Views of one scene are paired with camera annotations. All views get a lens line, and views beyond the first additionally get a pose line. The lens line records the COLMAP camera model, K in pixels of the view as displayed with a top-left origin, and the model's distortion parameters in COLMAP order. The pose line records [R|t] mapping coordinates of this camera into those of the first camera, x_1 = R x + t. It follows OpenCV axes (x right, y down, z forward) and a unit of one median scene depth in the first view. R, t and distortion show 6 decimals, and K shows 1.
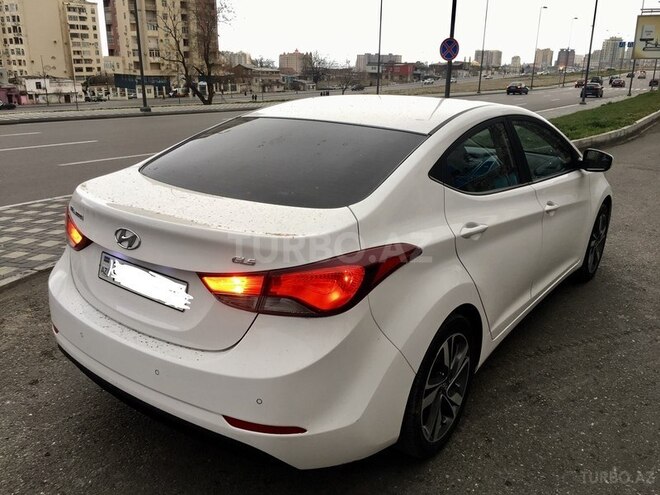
lens RADIAL K [[555.9, 0, 330.0], [0, 555.9, 247.5], [0, 0, 1]] dist [0.013698, 0.003141]
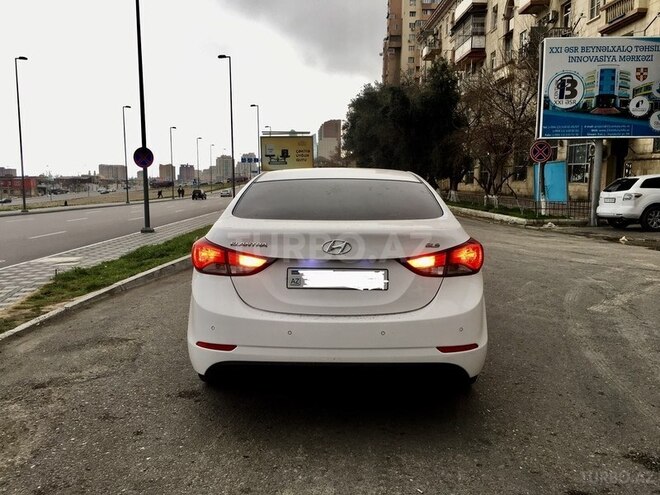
lens RADIAL K [[555.9, 0, 330.0], [0, 555.9, 247.5], [0, 0, 1]] dist [0.013698, 0.003141]
pose [[0.815954, -0.082383, 0.572217, -1.211739], [0.190069, 0.972999, -0.130945, 0.170281], [-0.545980, 0.215605, 0.809581, -0.127512]]
